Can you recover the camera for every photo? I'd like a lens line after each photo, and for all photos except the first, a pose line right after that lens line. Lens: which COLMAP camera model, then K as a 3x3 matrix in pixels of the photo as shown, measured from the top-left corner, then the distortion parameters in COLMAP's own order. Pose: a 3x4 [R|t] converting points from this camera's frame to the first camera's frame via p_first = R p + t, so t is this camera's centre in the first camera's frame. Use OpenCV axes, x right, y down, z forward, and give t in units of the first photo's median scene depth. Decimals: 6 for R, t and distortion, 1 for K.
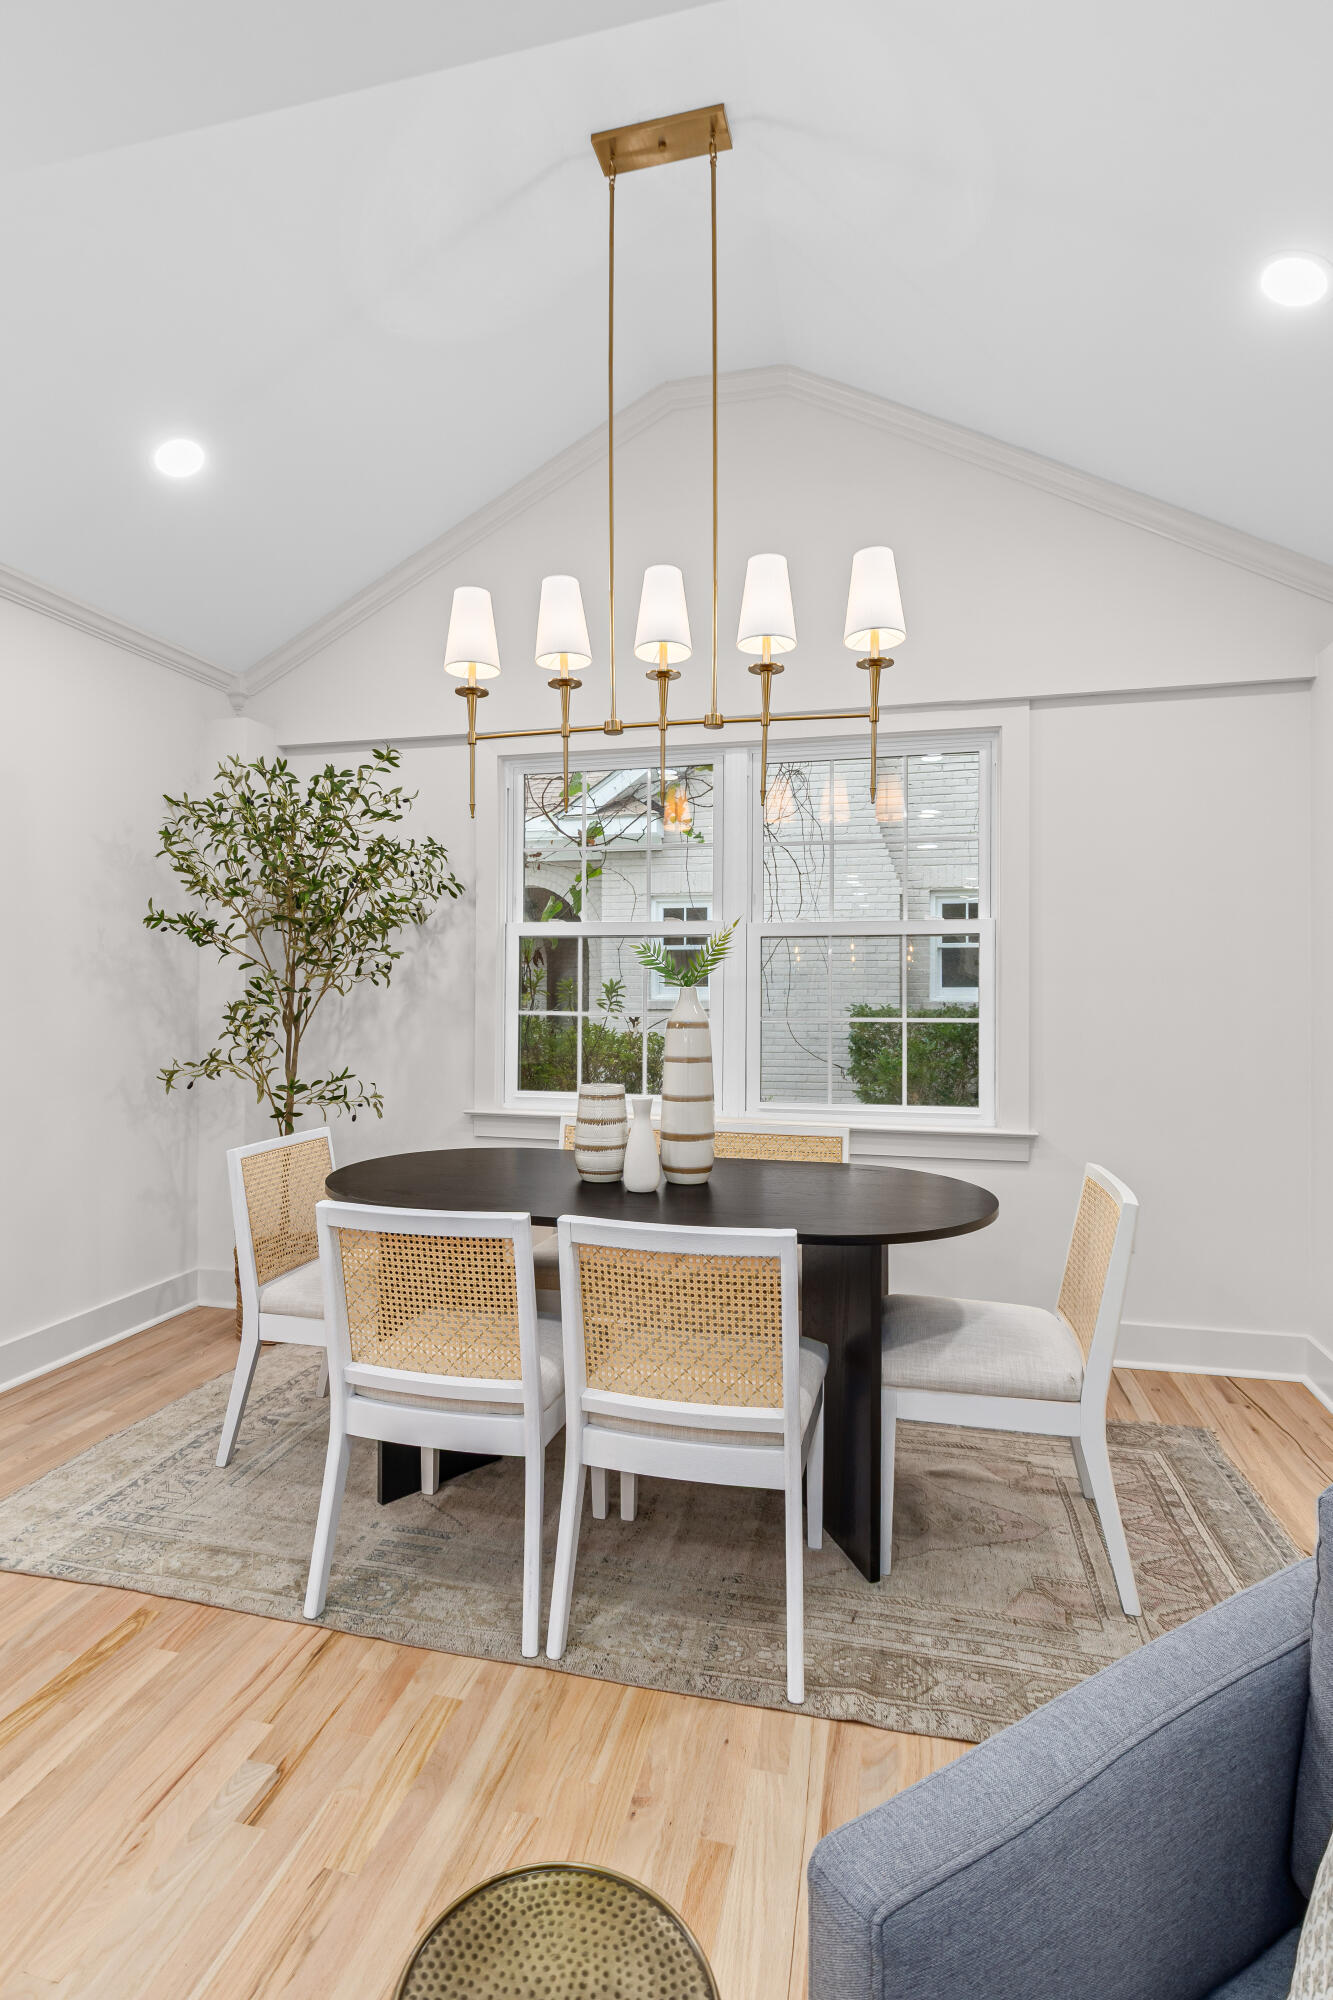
lens RADIAL K [[967.7, 0, 654.9], [0, 967.7, 990.9], [0, 0, 1]] dist [0.002053, -0.000415]
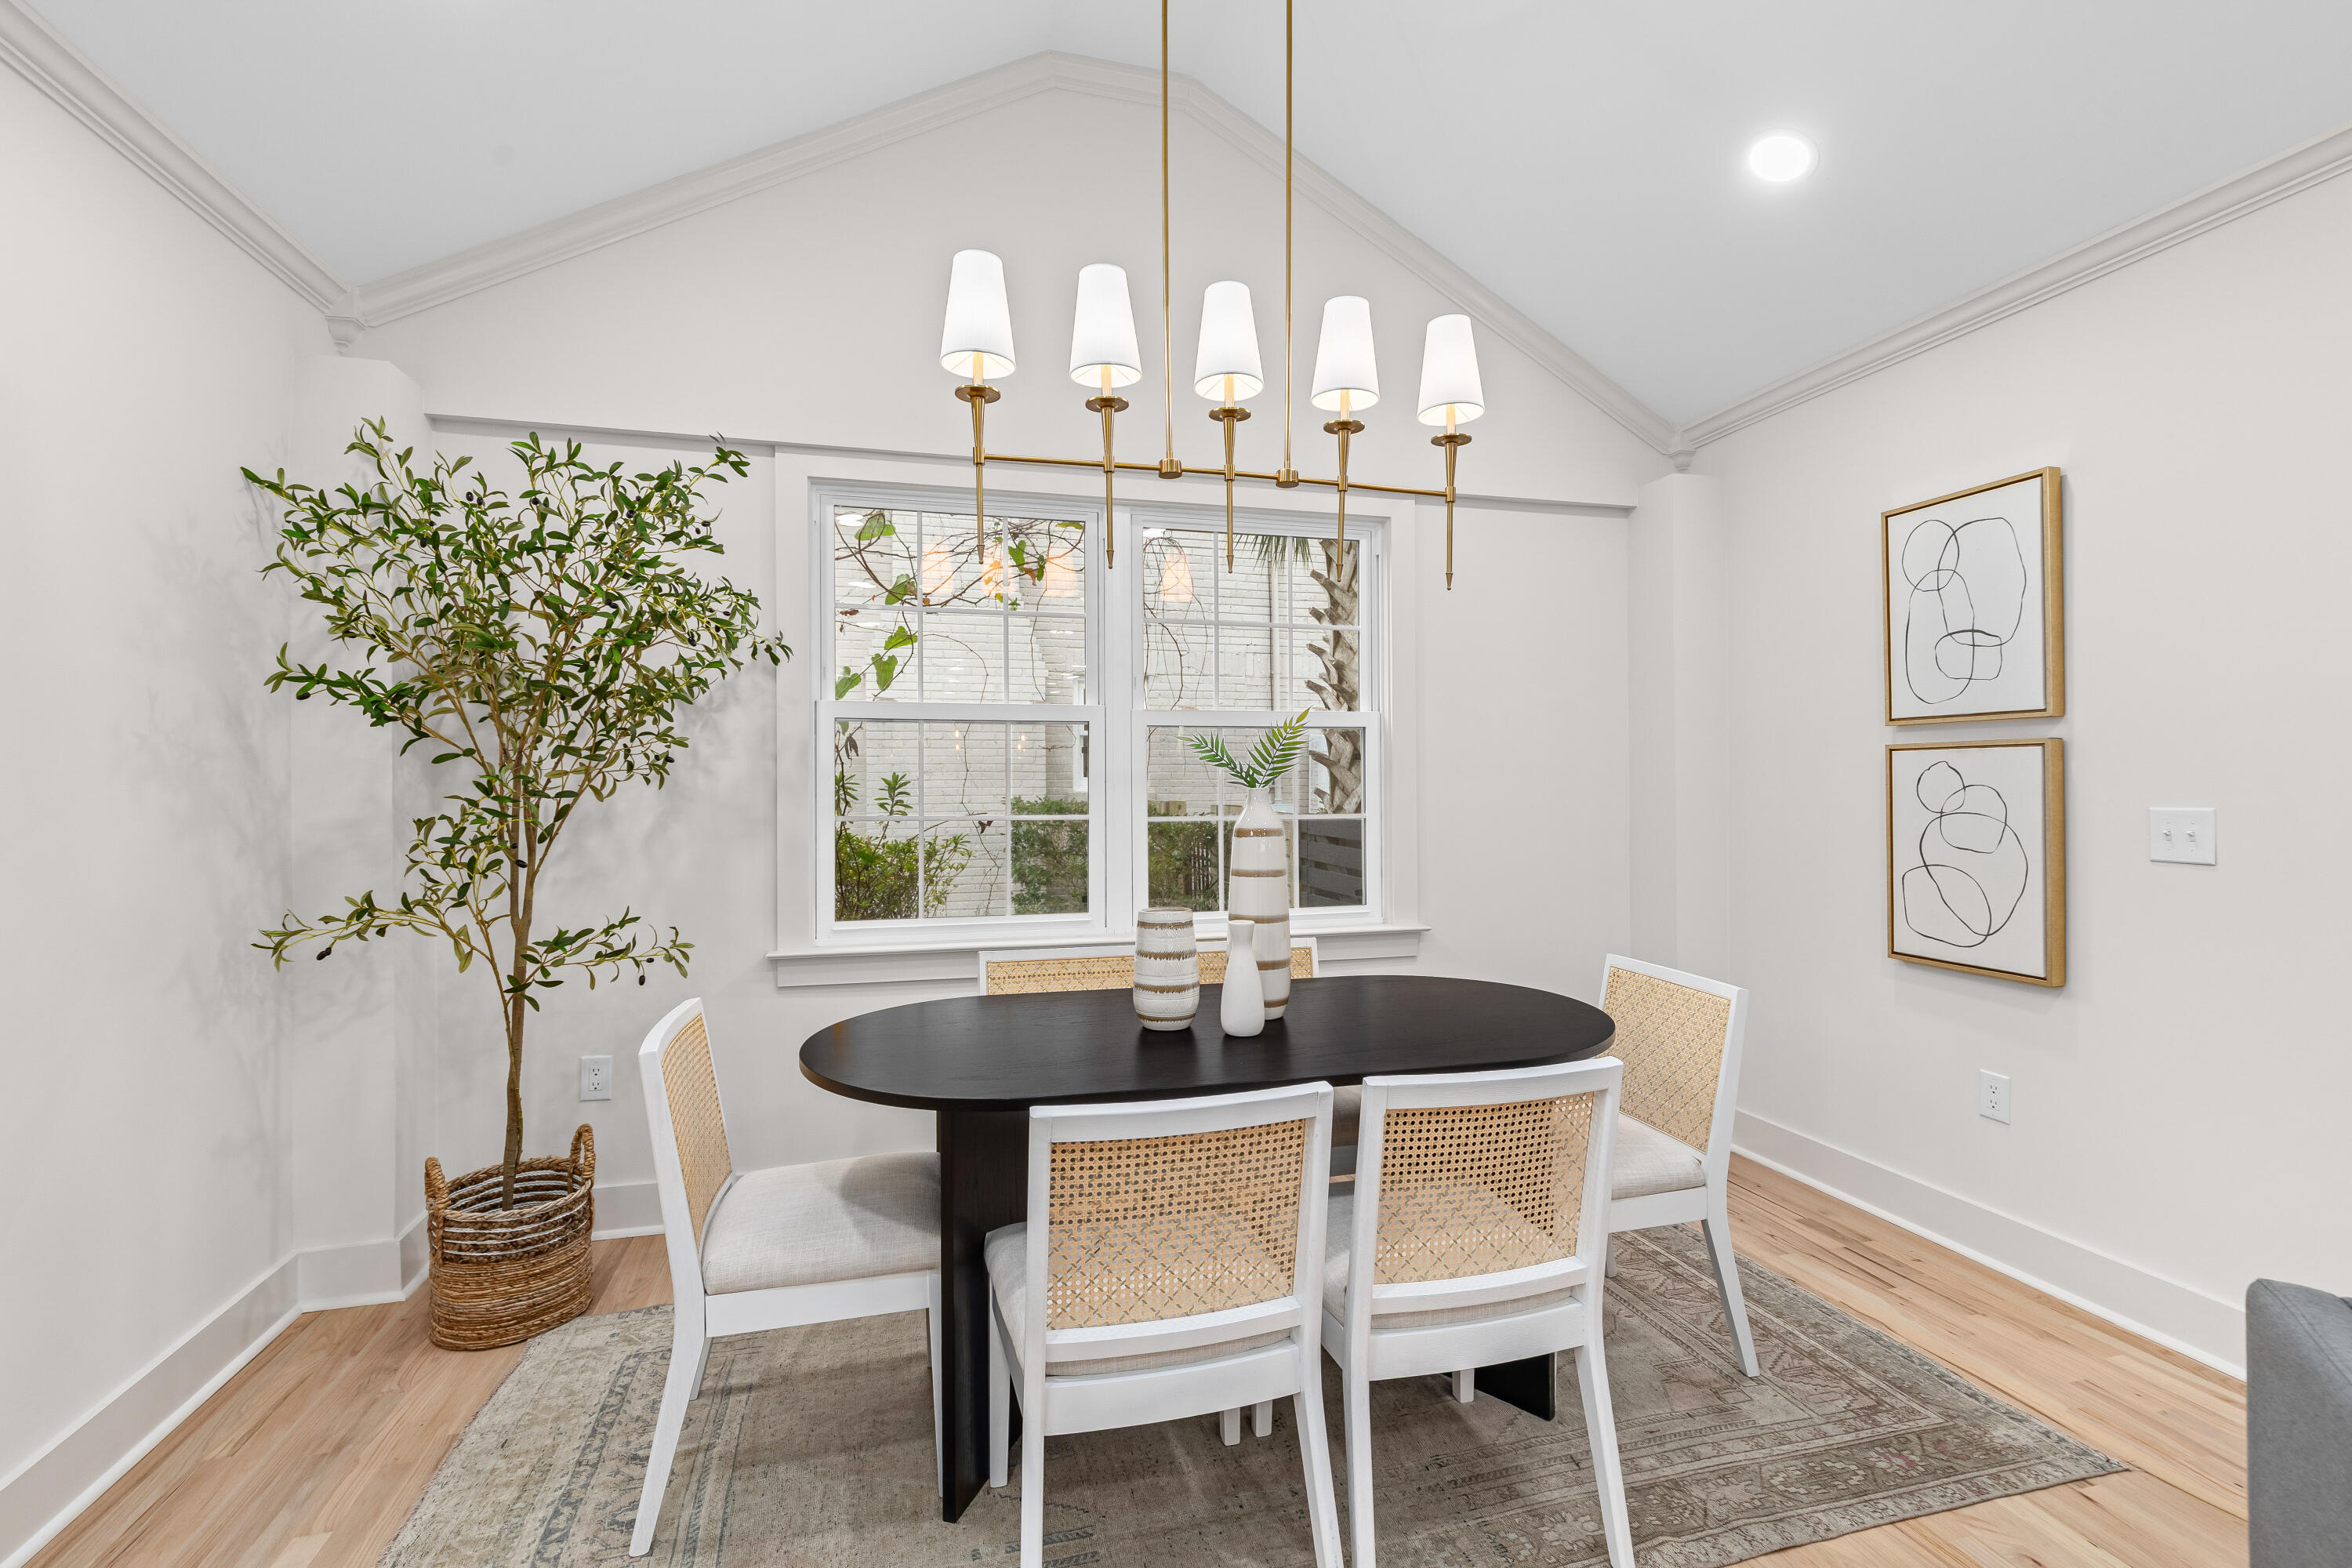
lens RADIAL K [[1054.3, 0, 1170.0], [0, 1054.3, 778.9], [0, 0, 1]] dist [0.005155, -0.001922]
pose [[0.870986, -0.005782, 0.491274, -0.365864], [0.005696, 0.999982, 0.001671, -0.010530], [-0.491275, 0.001343, 0.871003, 0.173441]]
